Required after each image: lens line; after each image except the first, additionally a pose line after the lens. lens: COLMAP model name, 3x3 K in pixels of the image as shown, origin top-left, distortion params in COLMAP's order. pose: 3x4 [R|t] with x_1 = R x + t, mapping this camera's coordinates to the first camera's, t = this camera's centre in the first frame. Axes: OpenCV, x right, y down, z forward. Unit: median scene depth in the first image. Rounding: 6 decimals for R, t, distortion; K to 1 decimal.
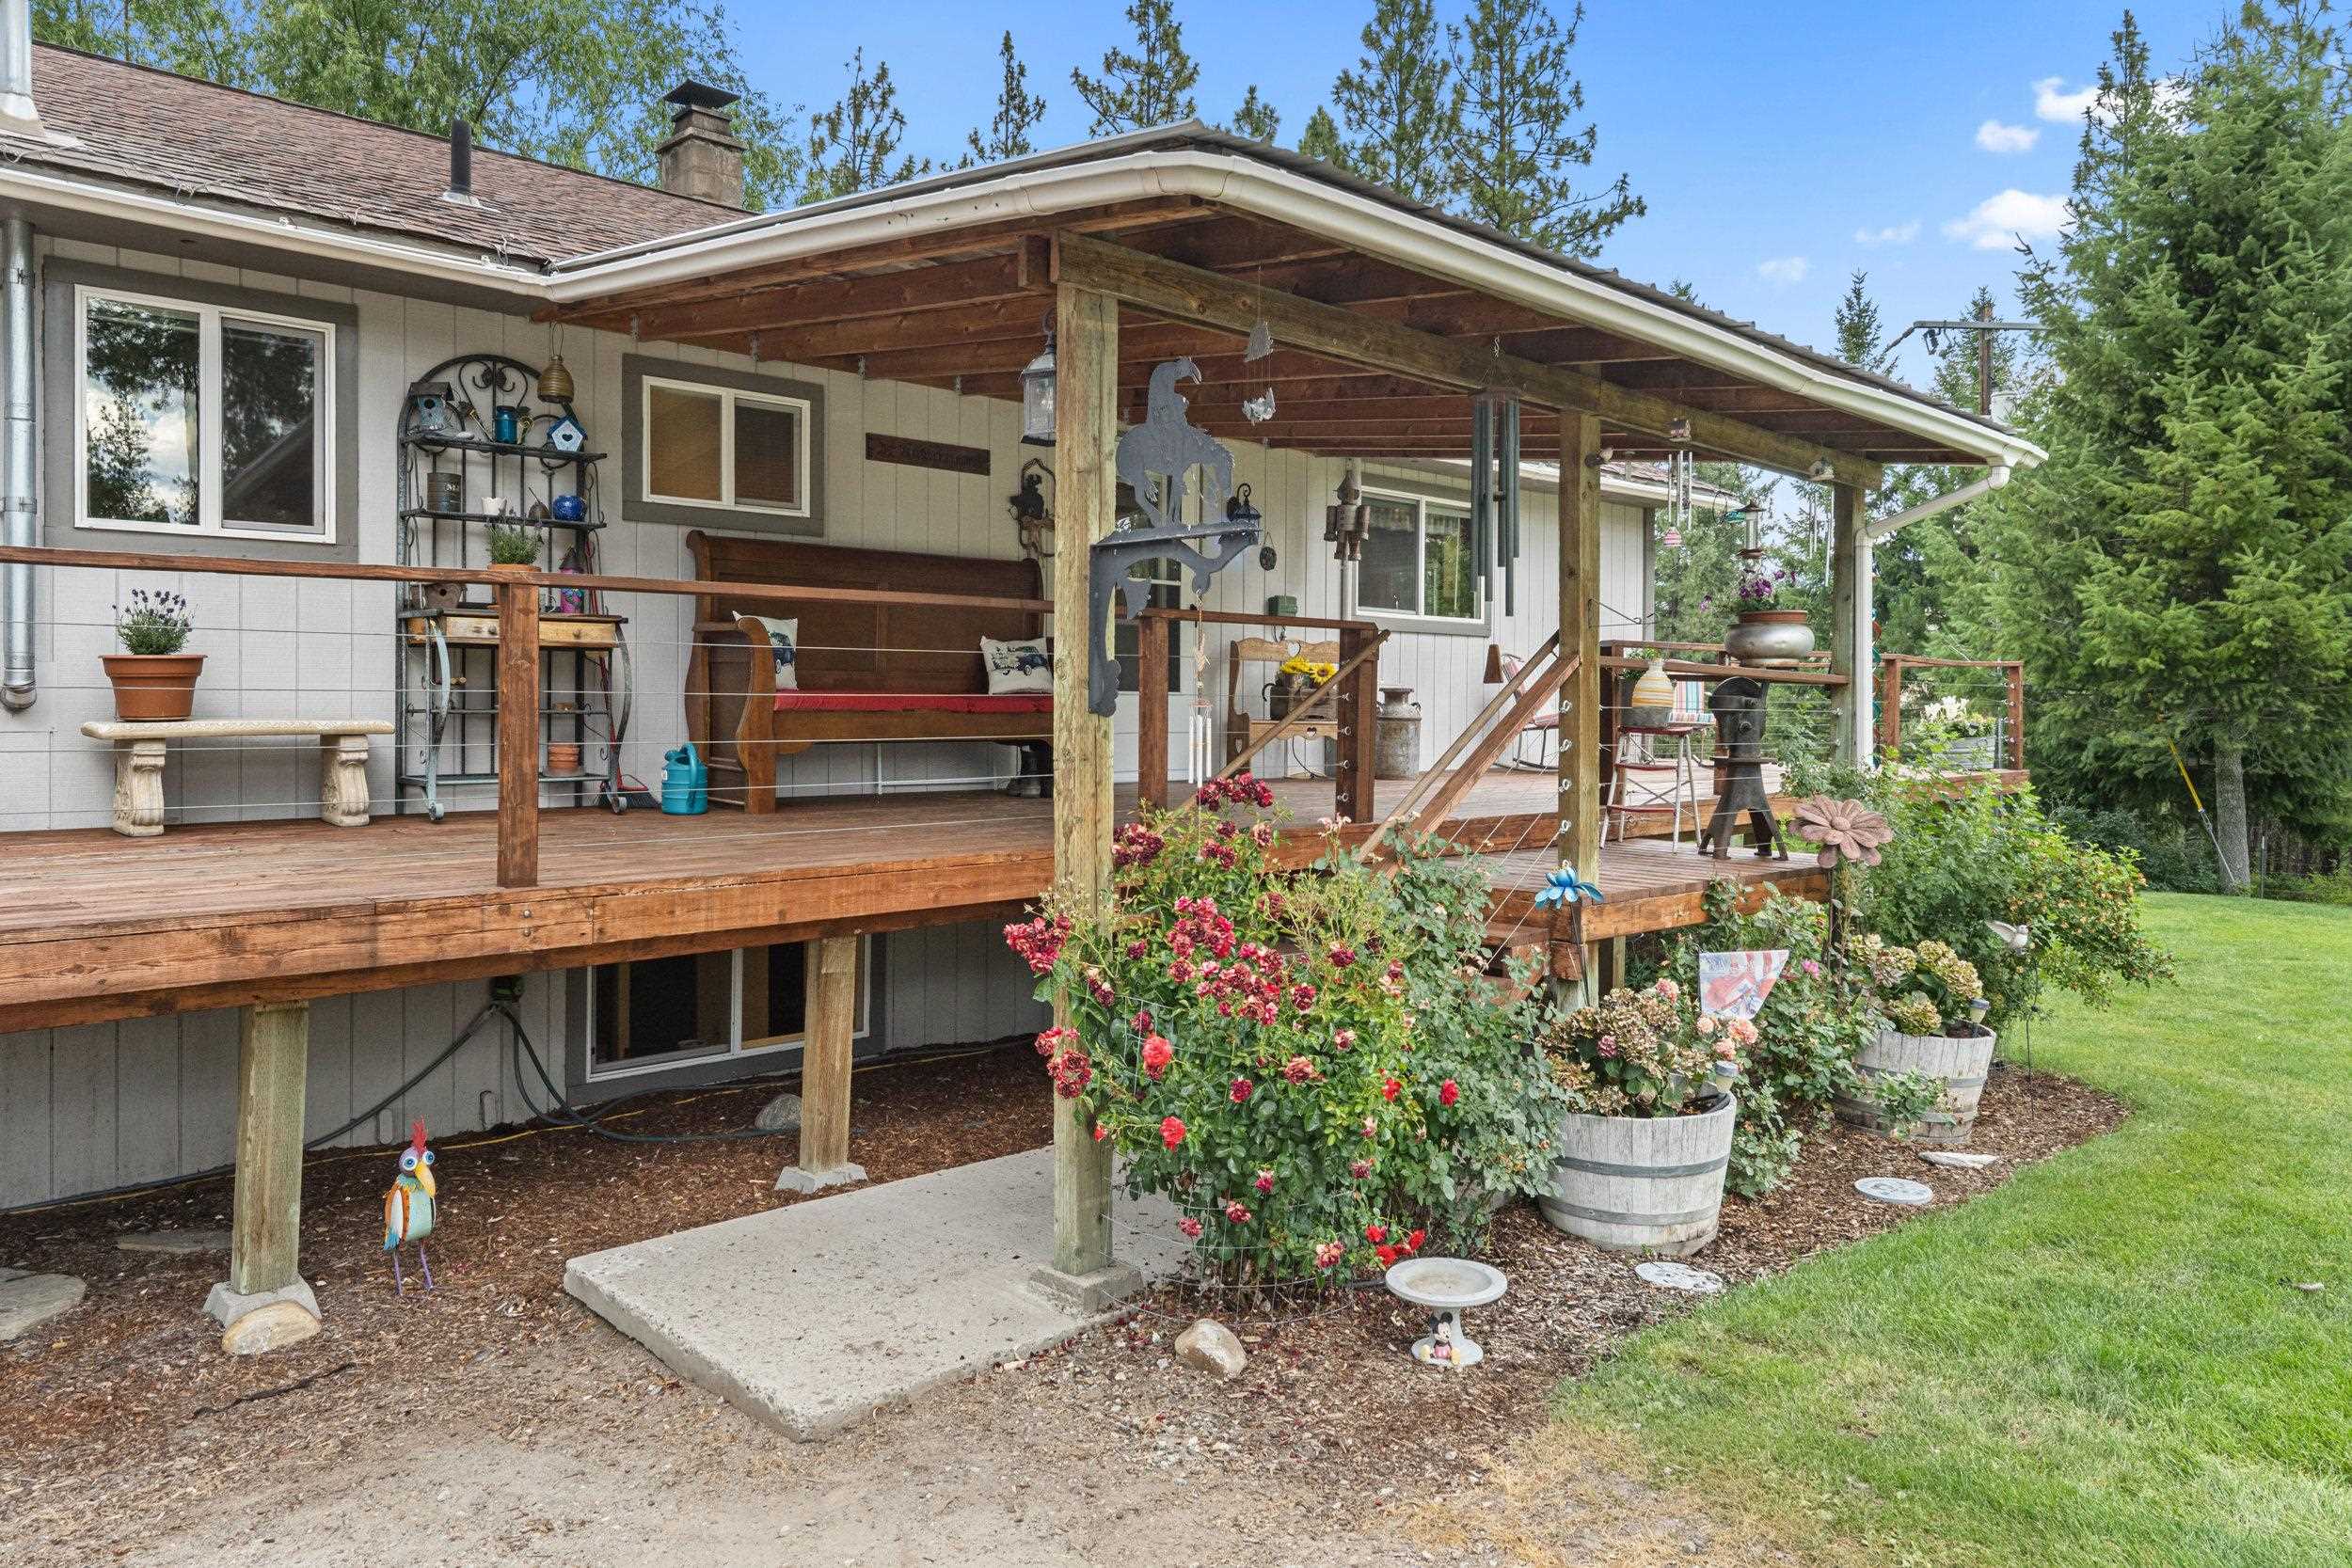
lens RADIAL K [[1621.1, 0, 1177.0], [0, 1621.1, 707.4], [0, 0, 1]] dist [0.003679, 0.001512]
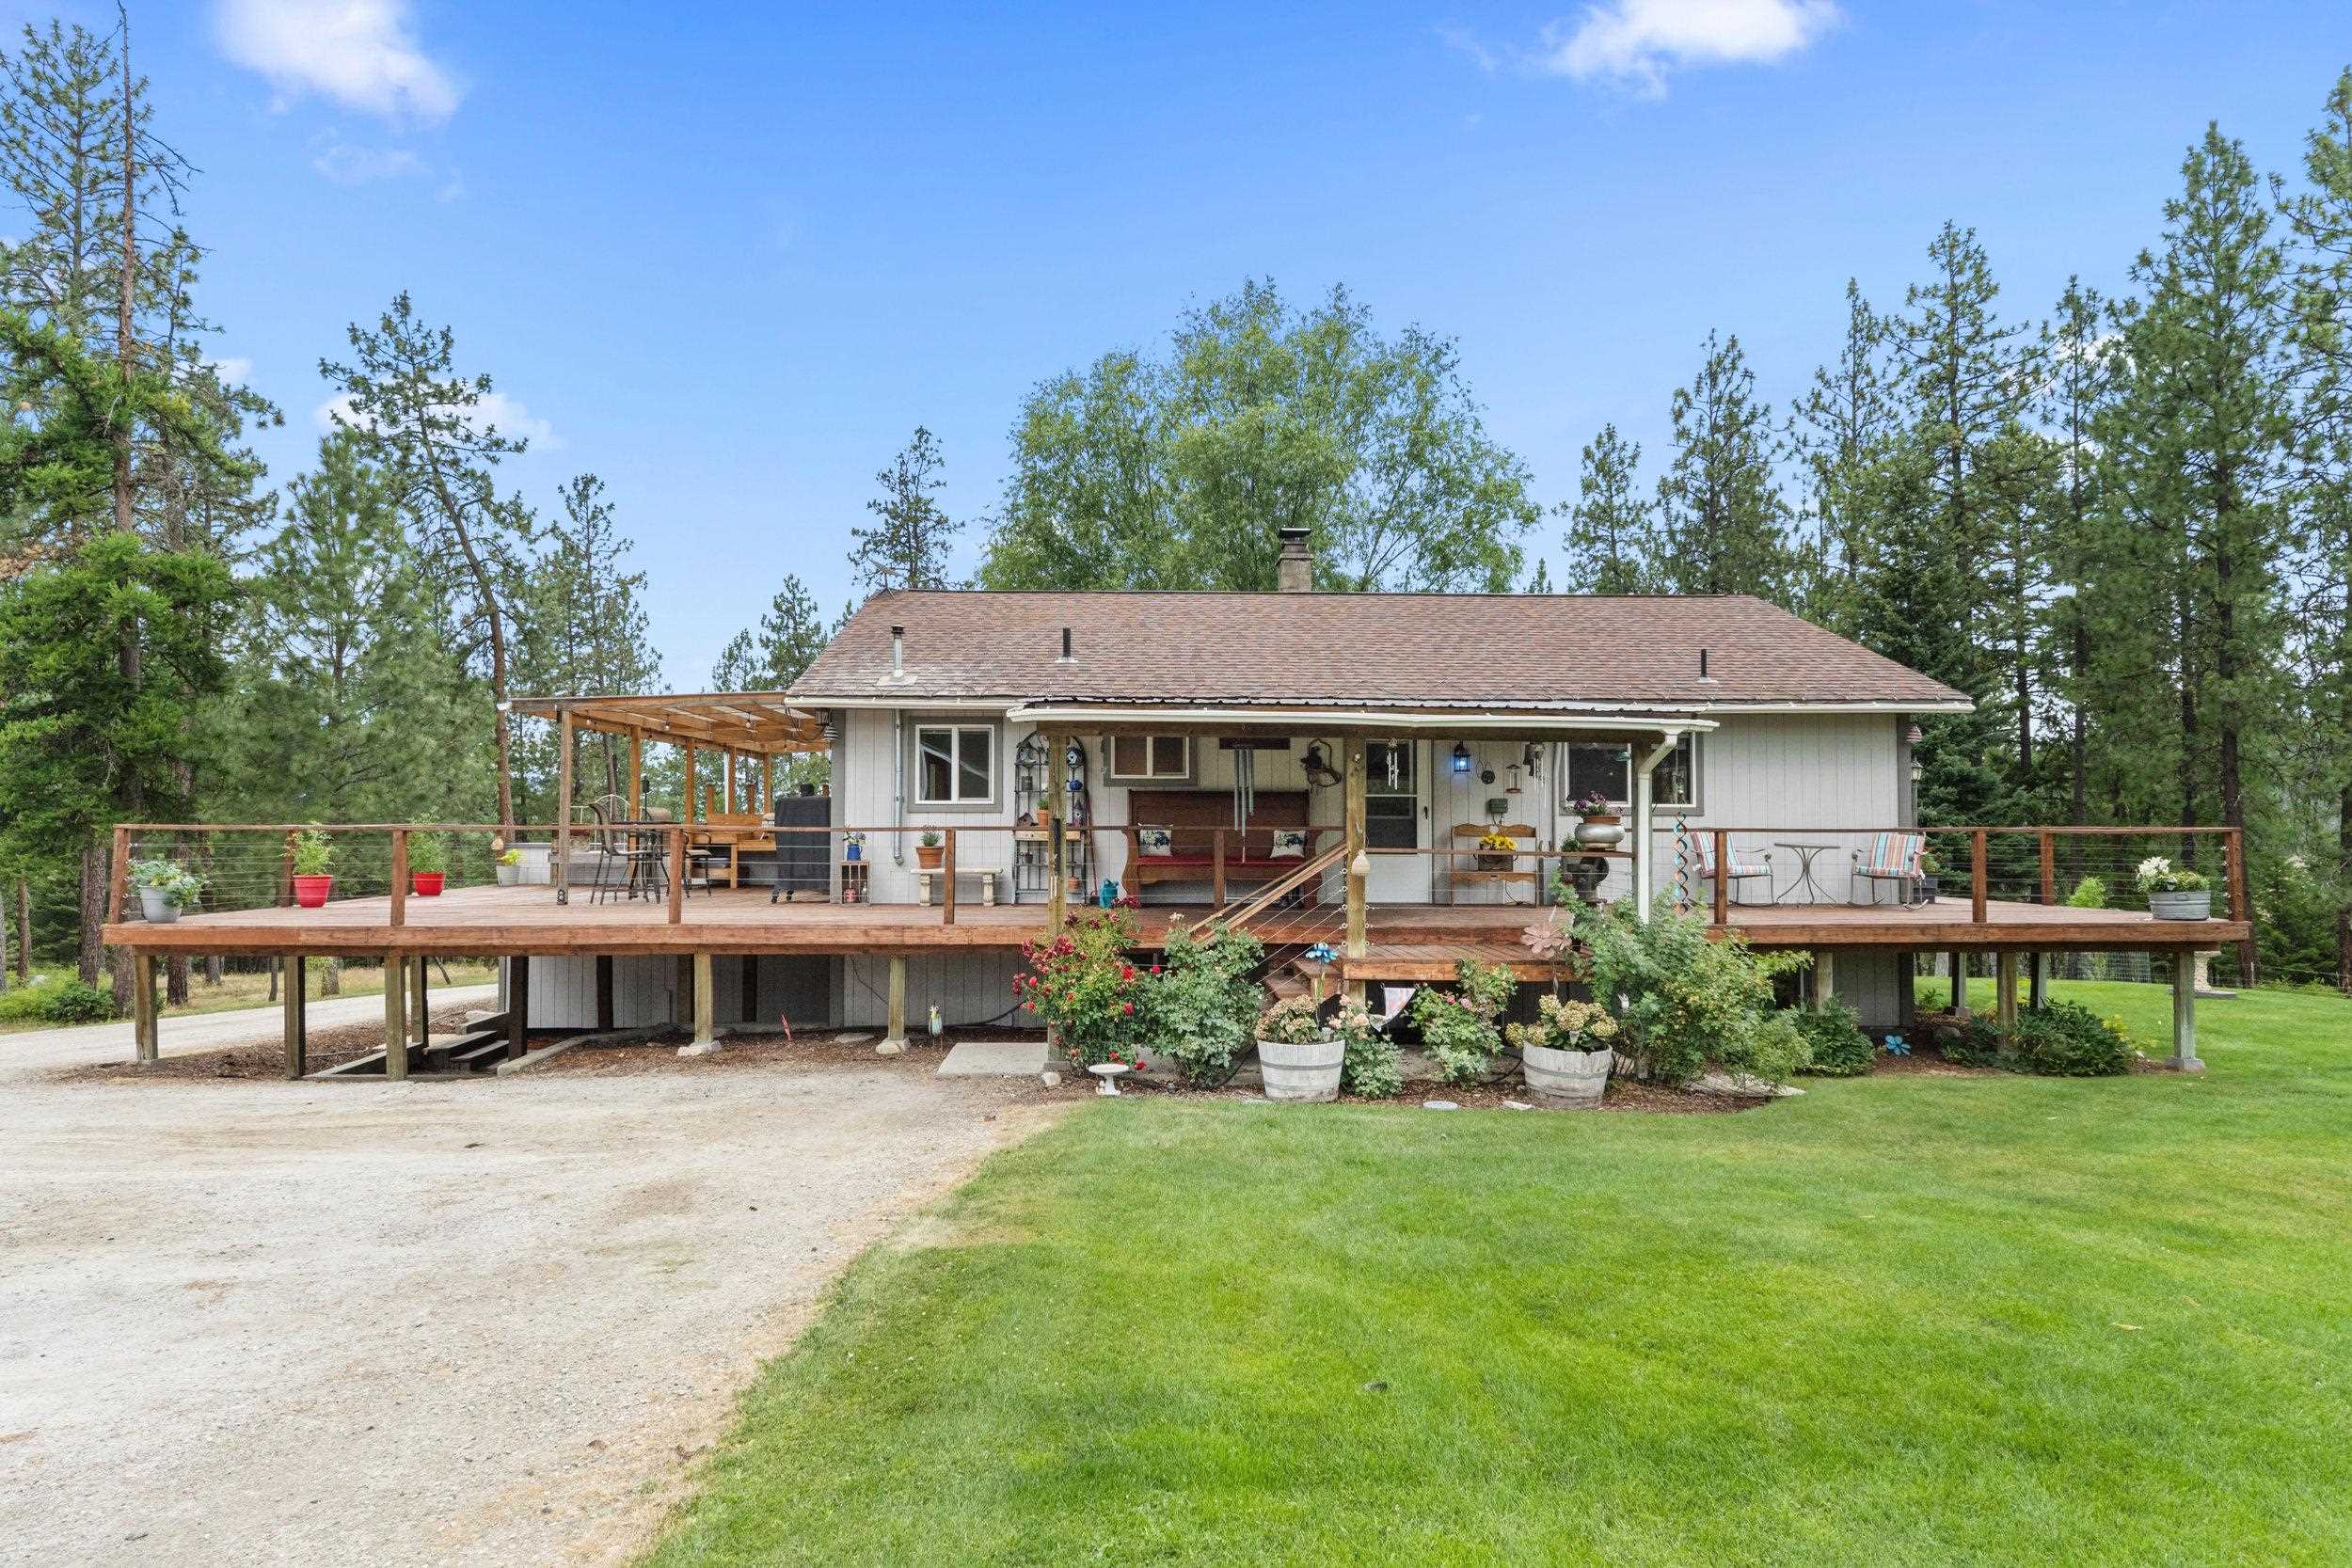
lens RADIAL K [[1366.3, 0, 1176.2], [0, 1366.3, 796.5], [0, 0, 1]] dist [-0.000382, -0.000409]
pose [[0.739793, -0.018796, -0.672572, 0.229529], [0.002915, 0.999690, -0.024731, -0.009840], [0.672828, 0.016335, 0.739618, -0.093078]]
